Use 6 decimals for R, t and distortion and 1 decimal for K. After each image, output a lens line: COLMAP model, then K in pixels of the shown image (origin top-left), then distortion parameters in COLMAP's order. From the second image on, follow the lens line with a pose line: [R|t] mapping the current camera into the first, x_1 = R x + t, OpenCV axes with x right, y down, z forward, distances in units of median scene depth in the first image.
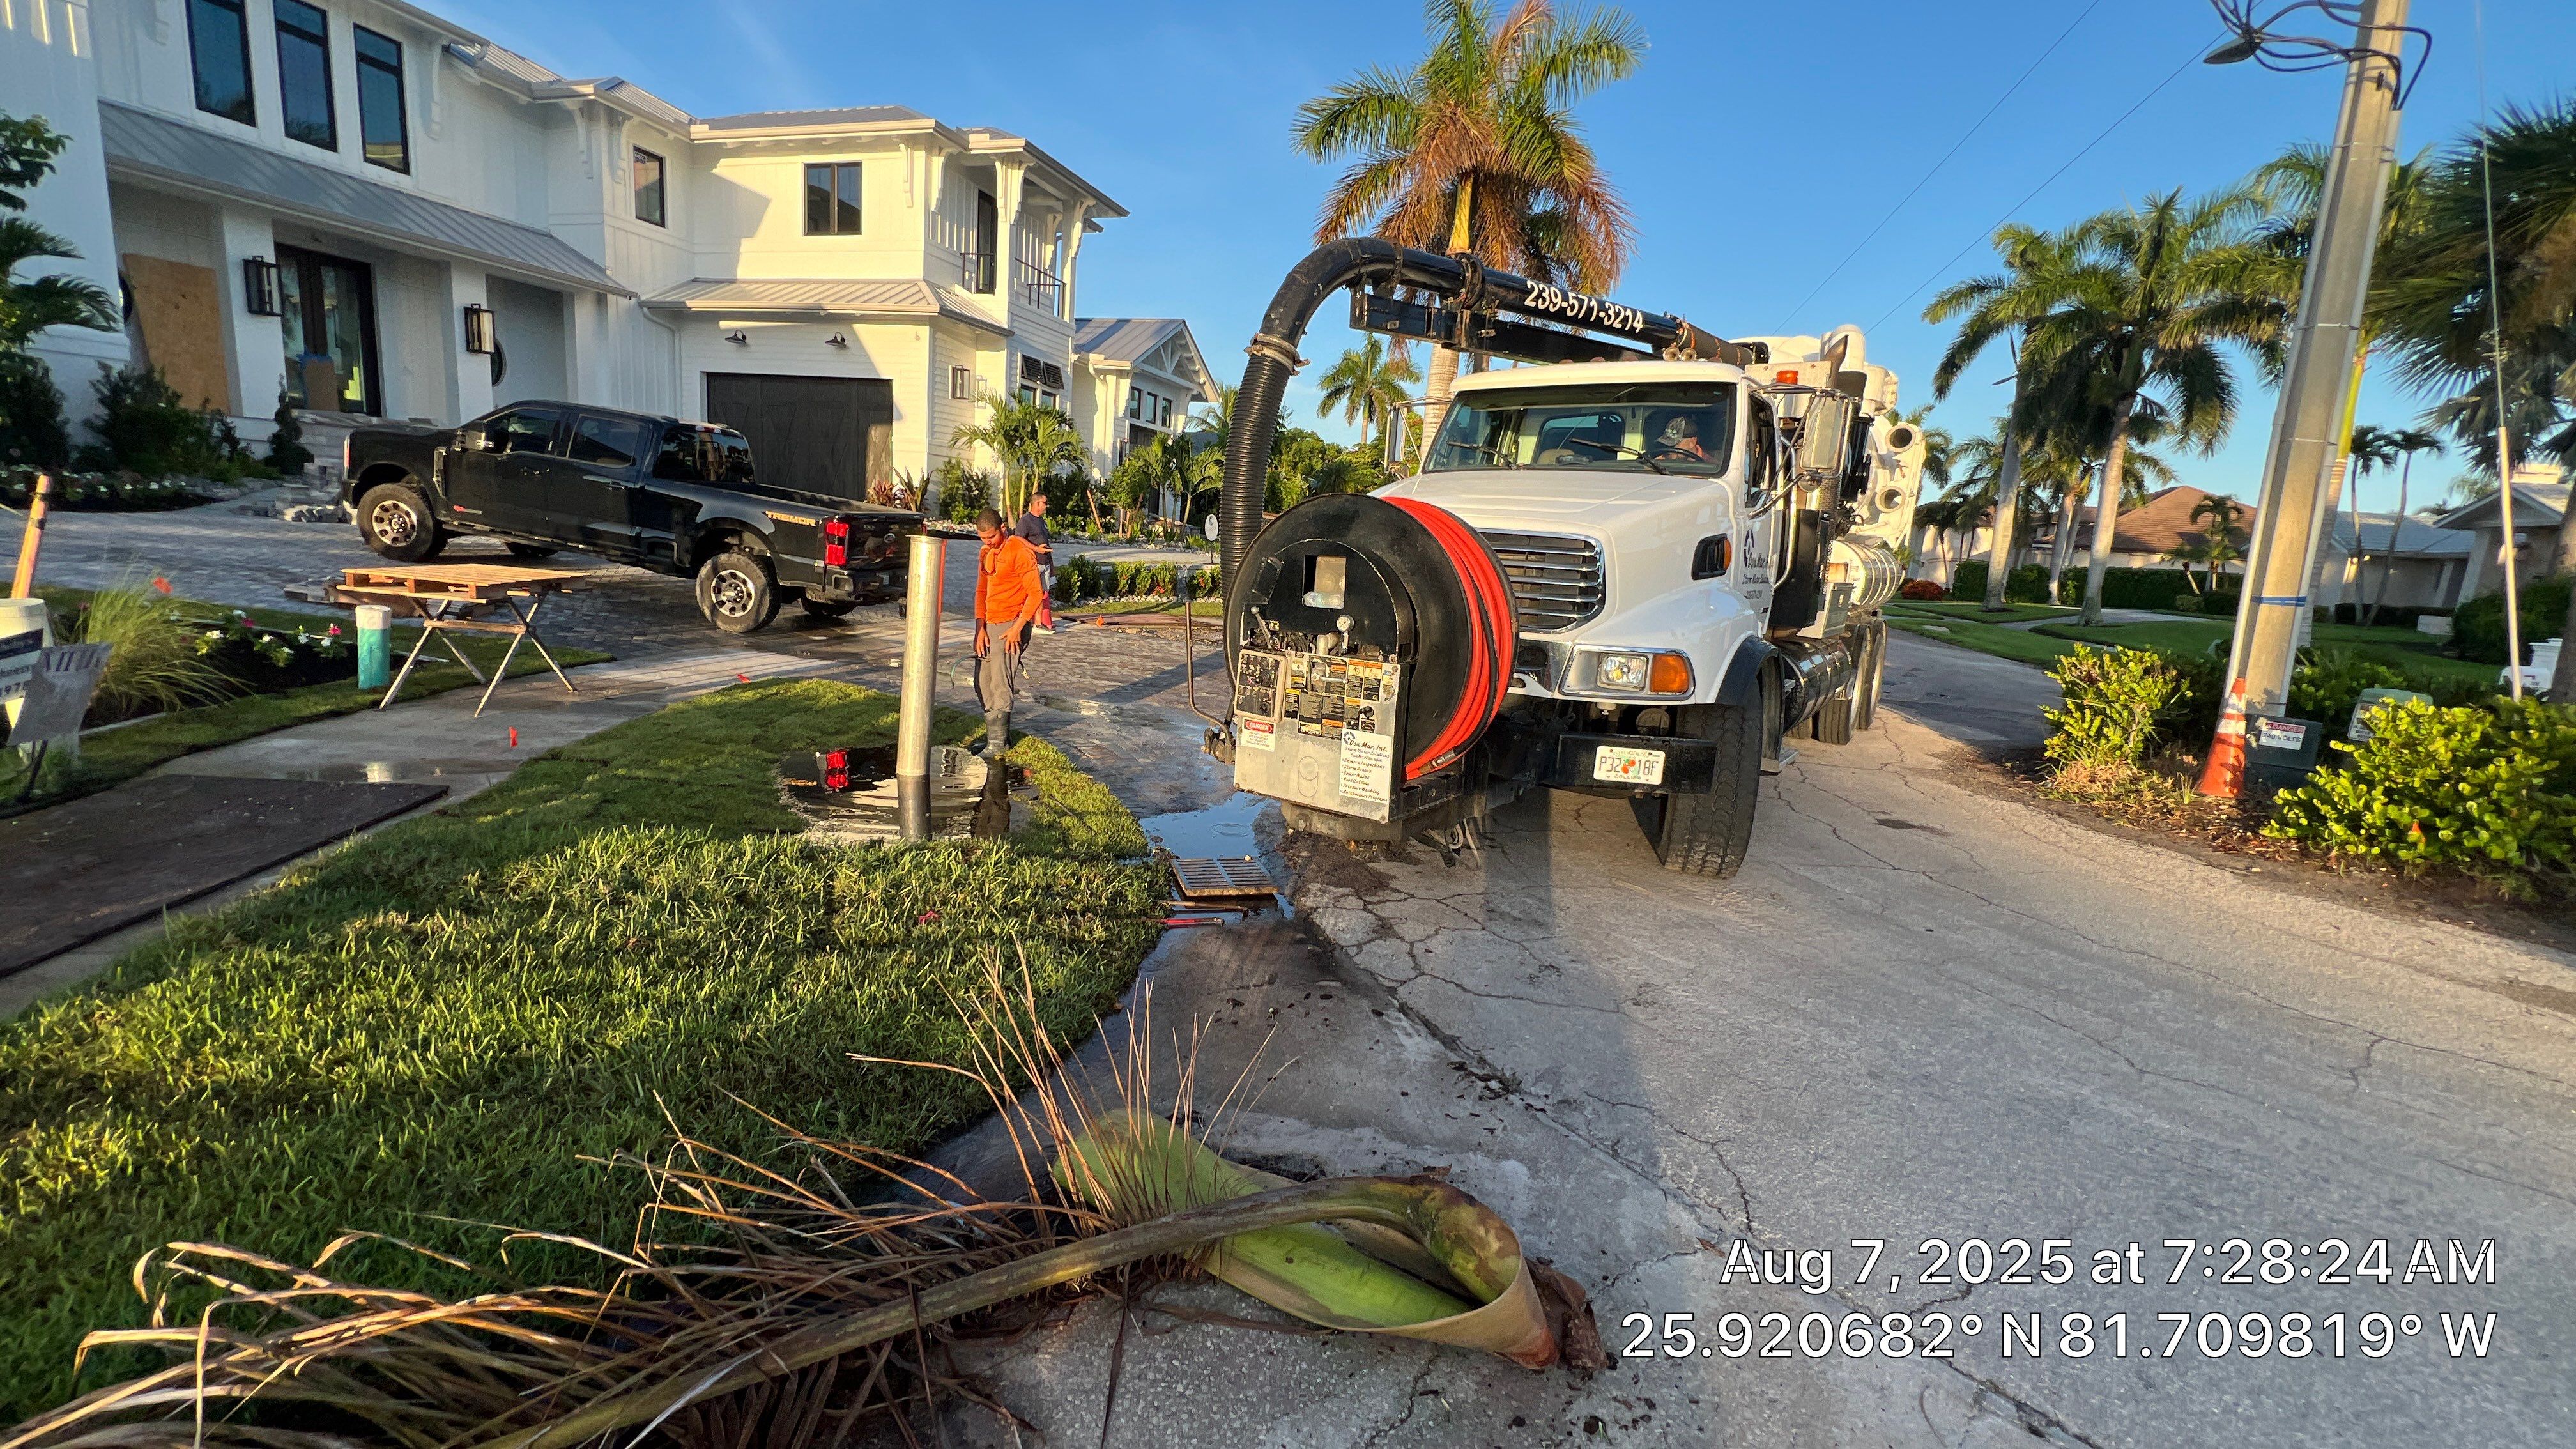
lens RADIAL K [[1030.6, 0, 1280.0], [0, 1030.6, 723.3], [0, 0, 1]] dist [-0.004305, 0.001704]
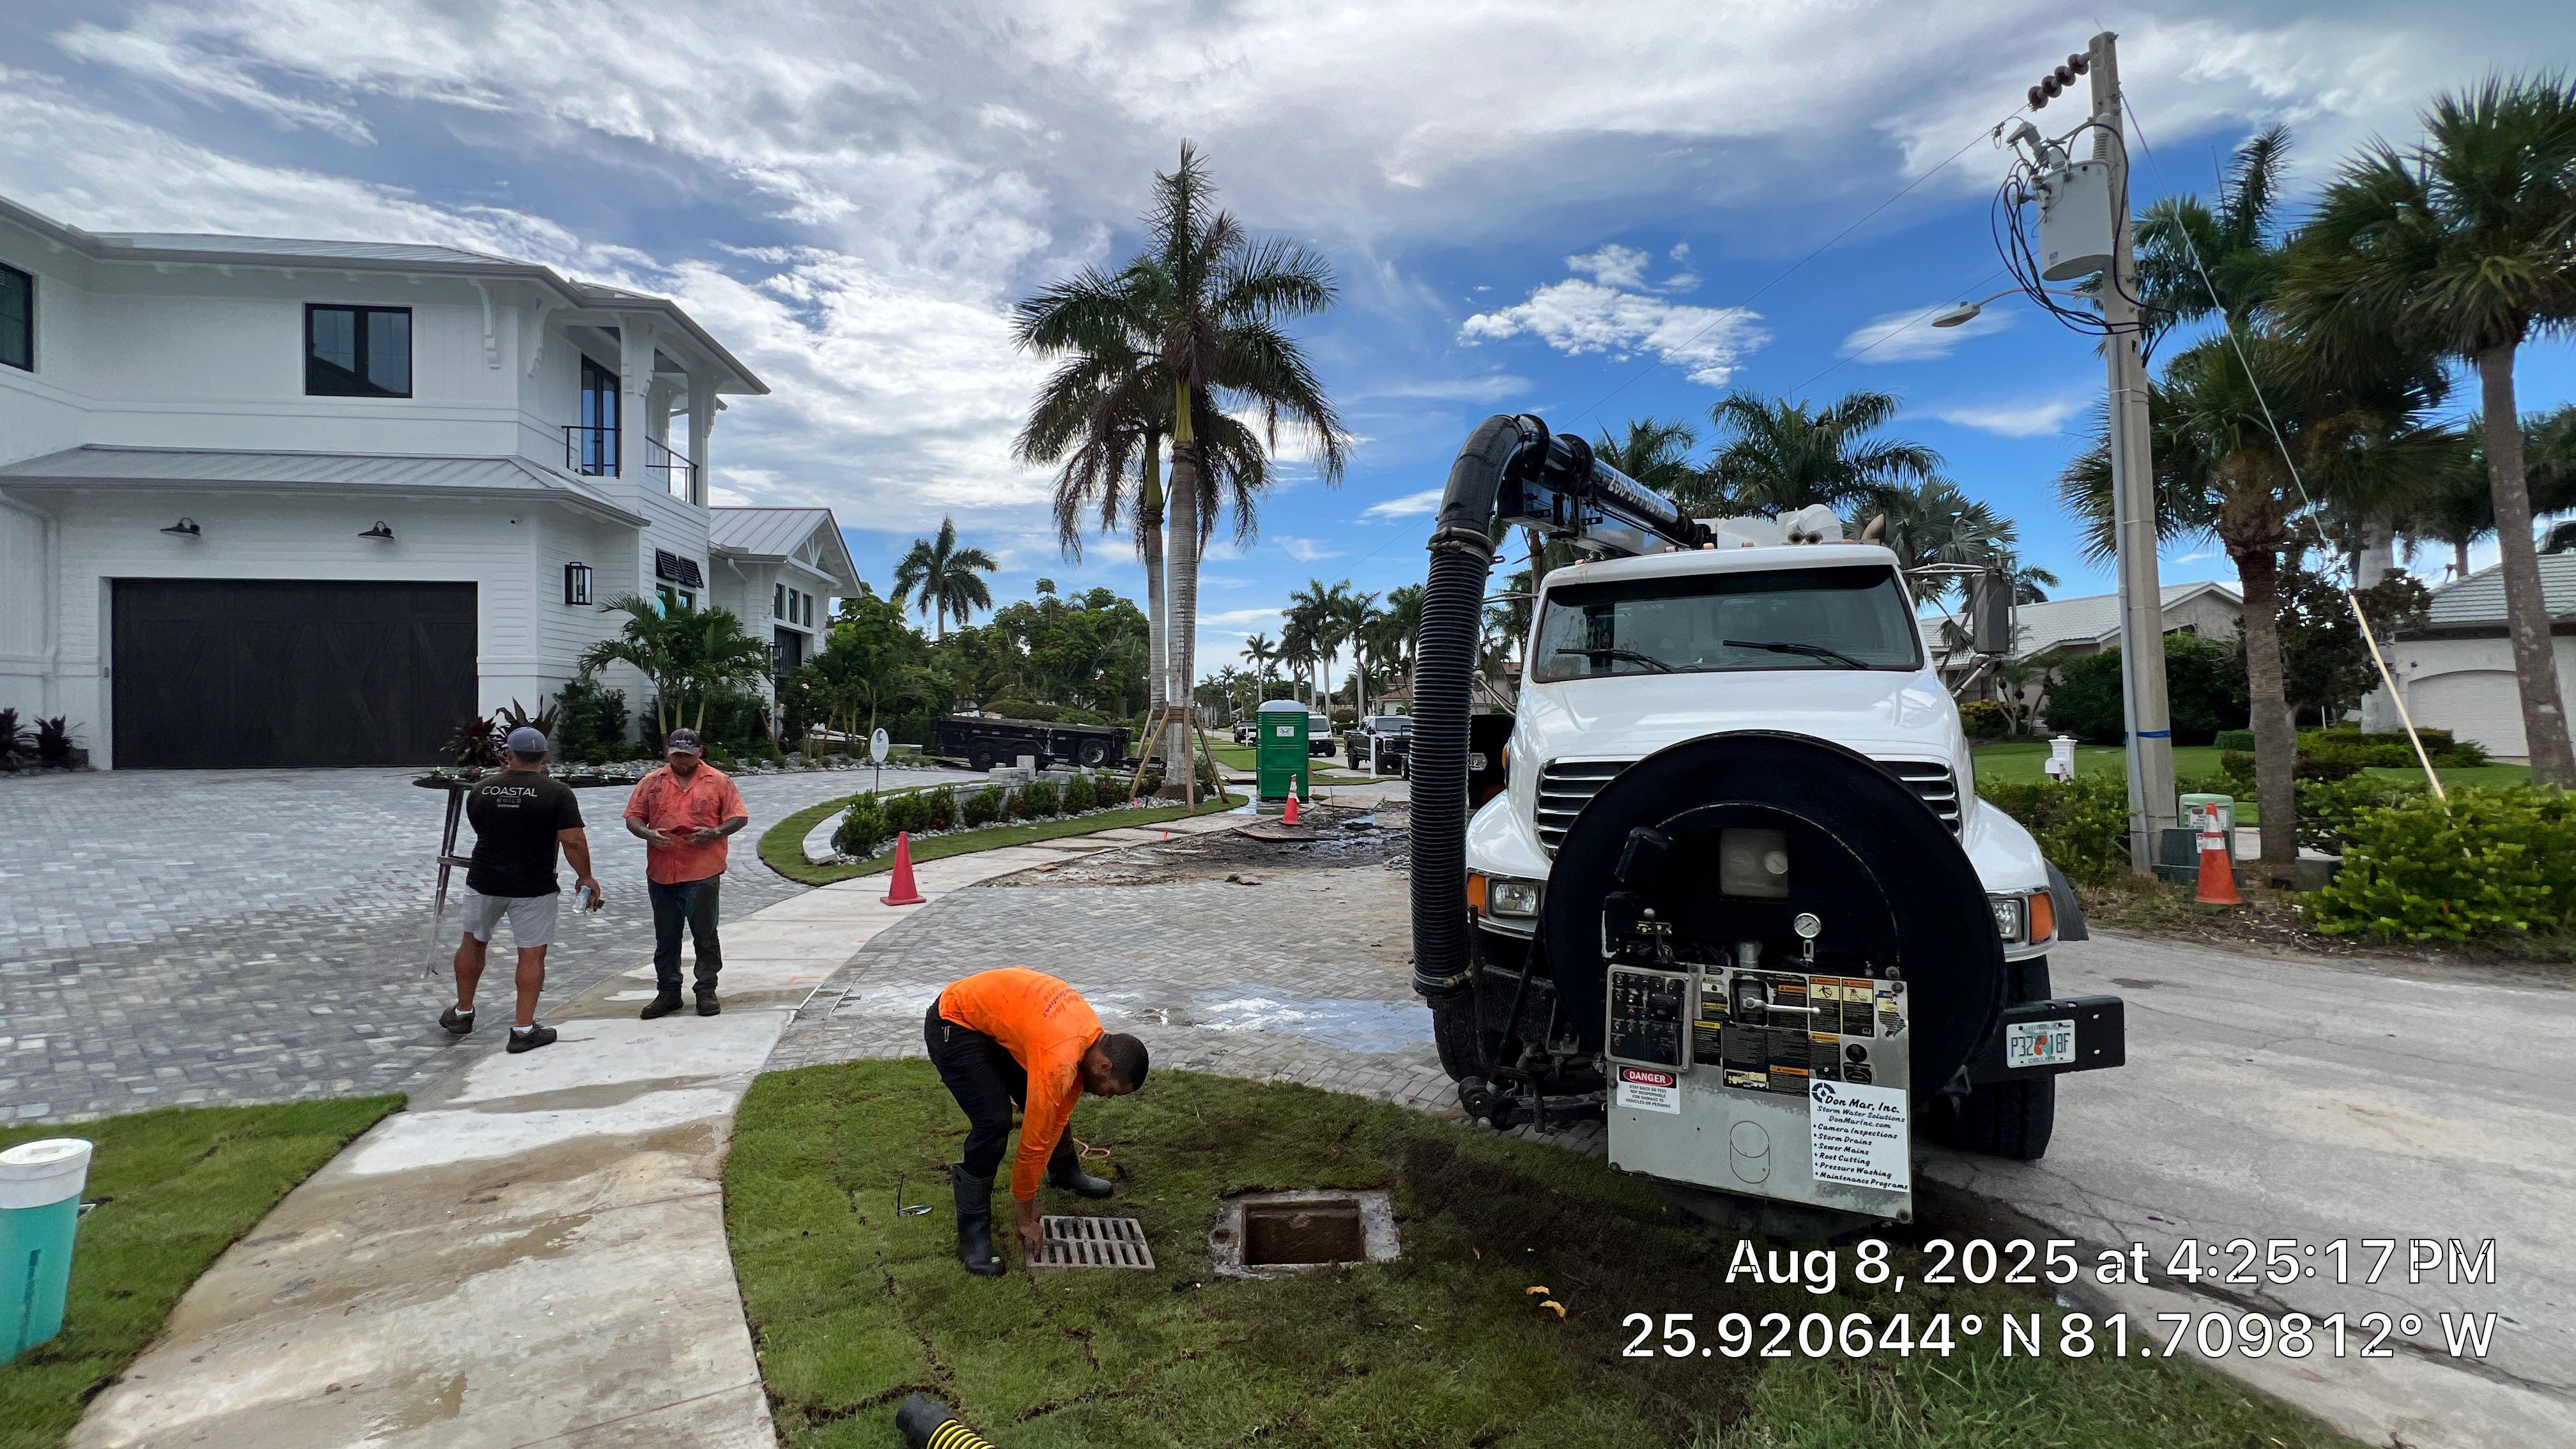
lens RADIAL K [[1030.6, 0, 1279.8], [0, 1030.6, 723.1], [0, 0, 1]] dist [-0.004305, 0.001704]
pose [[0.900299, -0.081957, 0.427487, -0.173674], [0.152924, 0.979062, -0.134360, -0.043979], [-0.407524, 0.186337, 0.893981, 0.113030]]
